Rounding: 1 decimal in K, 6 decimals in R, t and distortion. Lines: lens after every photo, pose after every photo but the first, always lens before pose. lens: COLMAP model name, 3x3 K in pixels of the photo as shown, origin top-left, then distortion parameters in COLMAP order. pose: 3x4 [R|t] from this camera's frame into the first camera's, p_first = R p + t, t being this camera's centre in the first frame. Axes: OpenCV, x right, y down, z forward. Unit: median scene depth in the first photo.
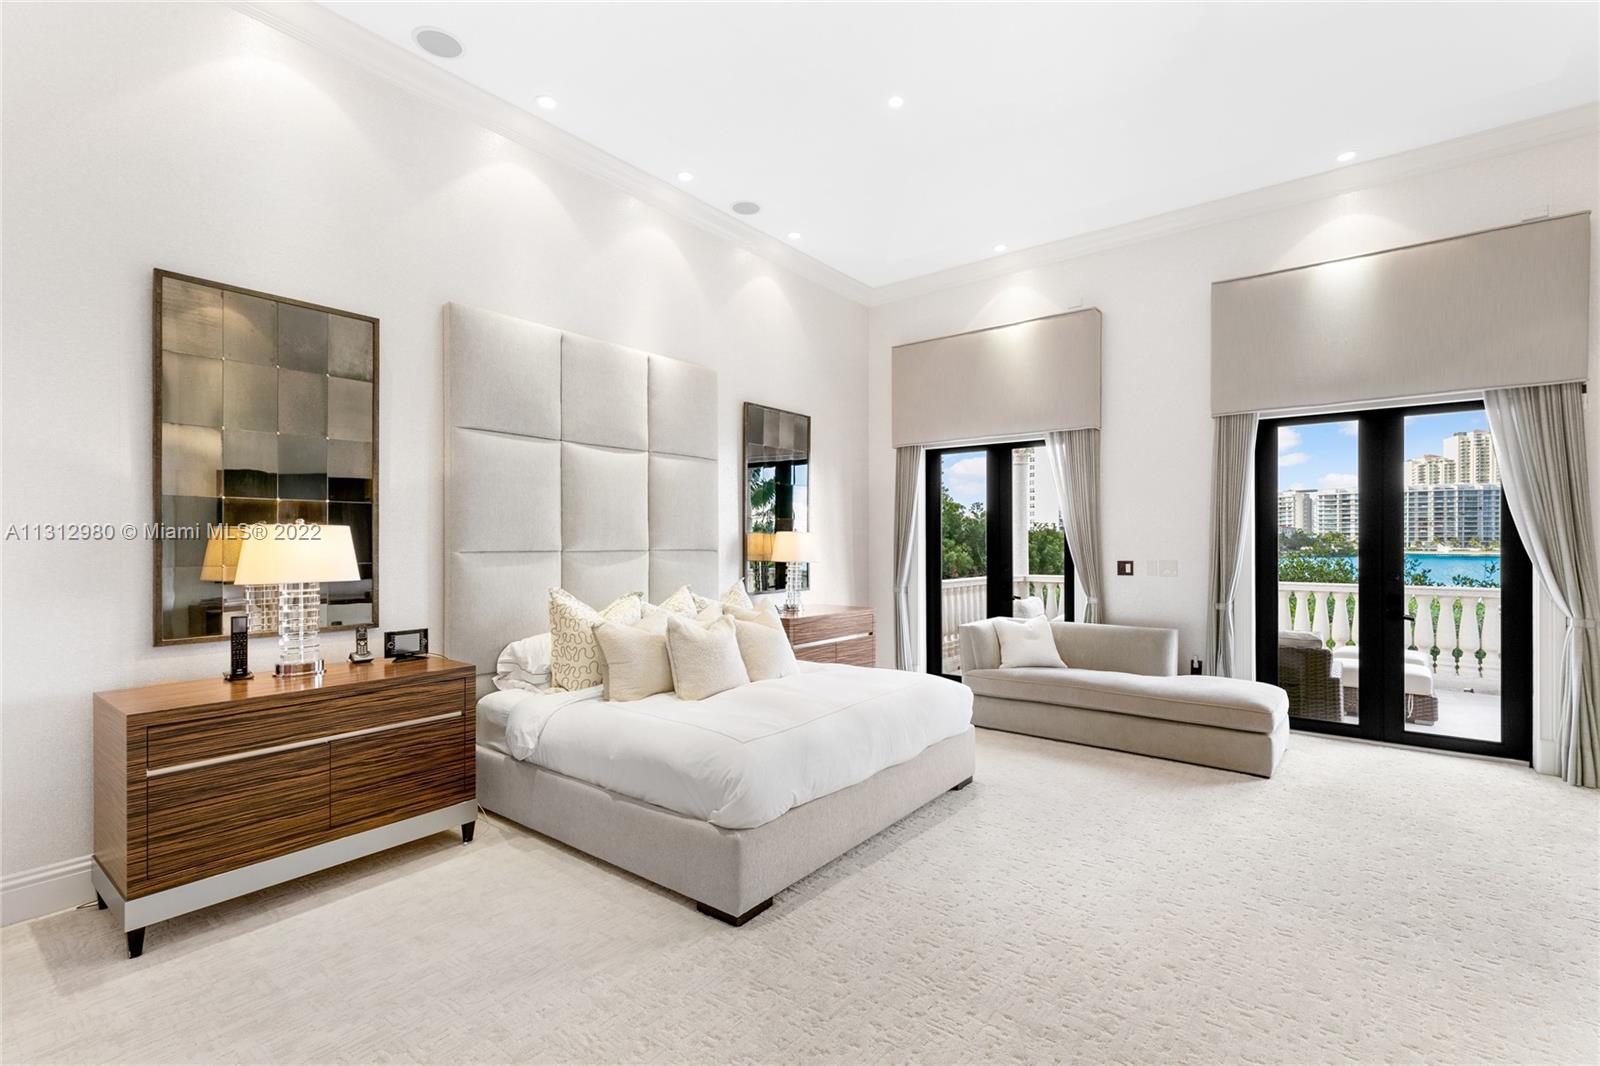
lens RADIAL K [[722.4, 0, 807.4], [0, 722.4, 542.4], [0, 0, 1]] dist [0.001276, 0.000215]
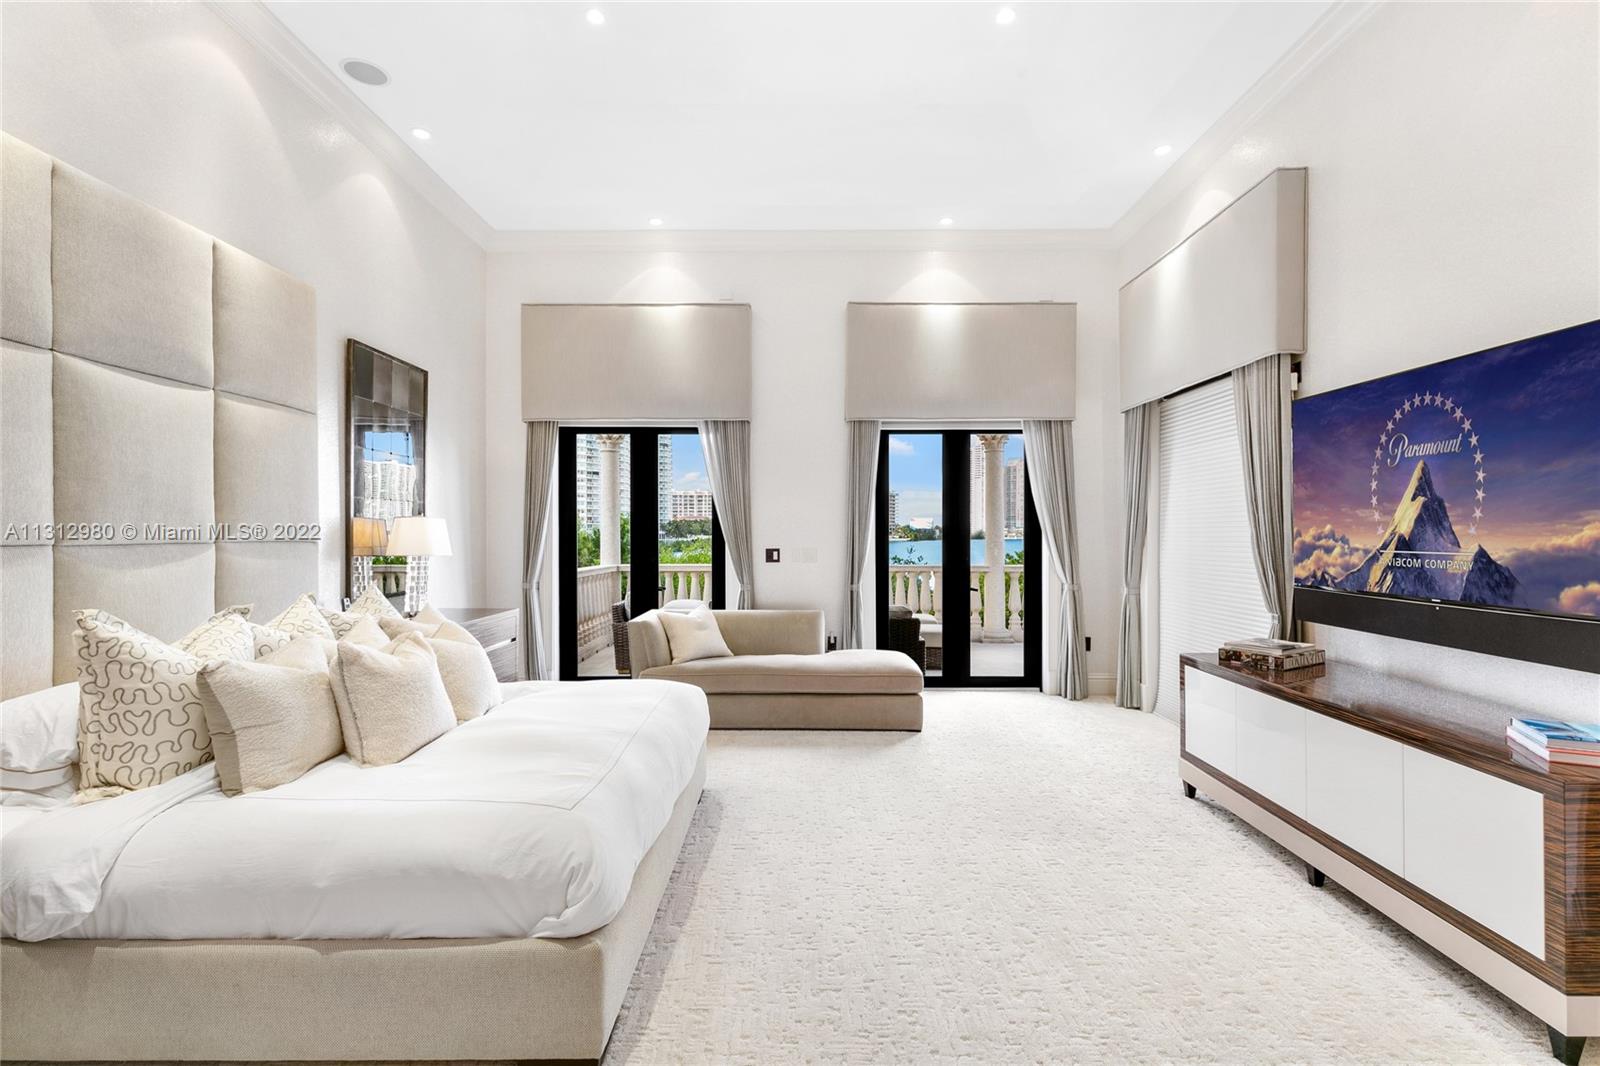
lens RADIAL K [[713.6, 0, 800.0], [0, 713.6, 533.0], [0, 0, 1]] dist [0.003425, 0.000562]
pose [[0.791344, -0.000309, 0.611371, -0.215308], [-0.000832, 0.999998, 0.001581, 0.001194], [-0.611370, -0.001760, 0.791343, 0.189371]]
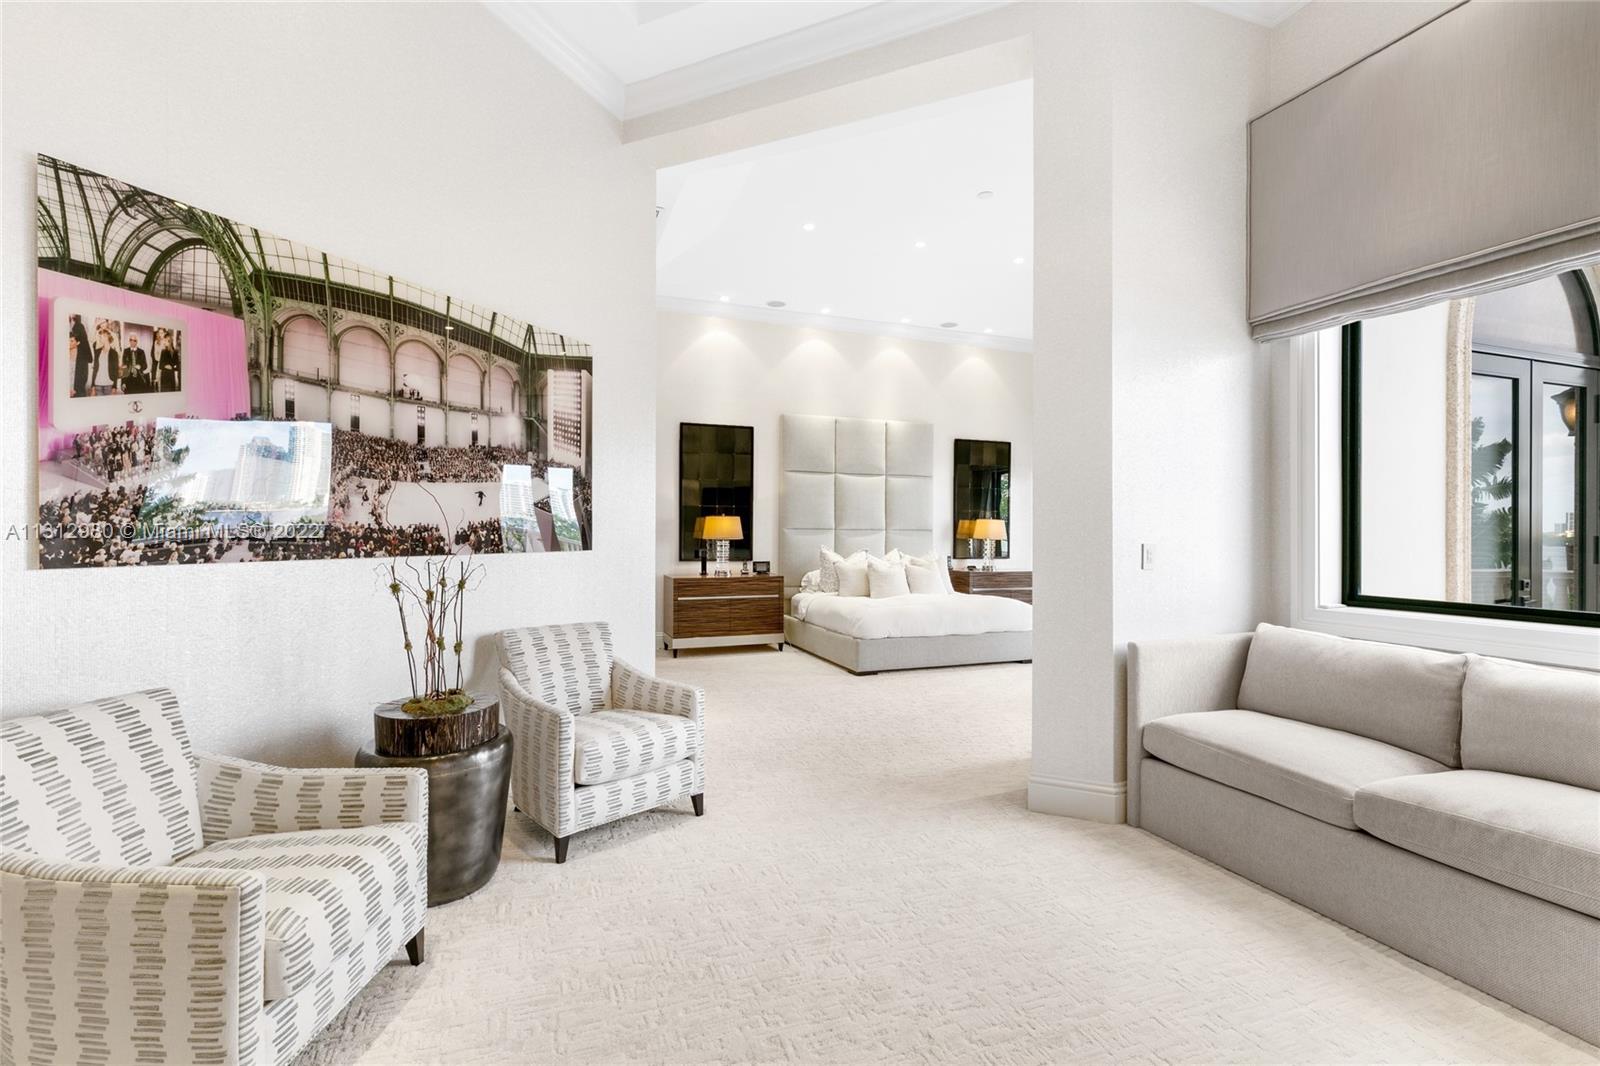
lens RADIAL K [[722.4, 0, 807.4], [0, 722.4, 542.4], [0, 0, 1]] dist [0.001276, 0.000215]
pose [[0.851180, 0.011059, -0.524758, 0.616158], [-0.006298, 0.999921, 0.010856, 0.026619], [0.524837, -0.005936, 0.851182, -0.701551]]
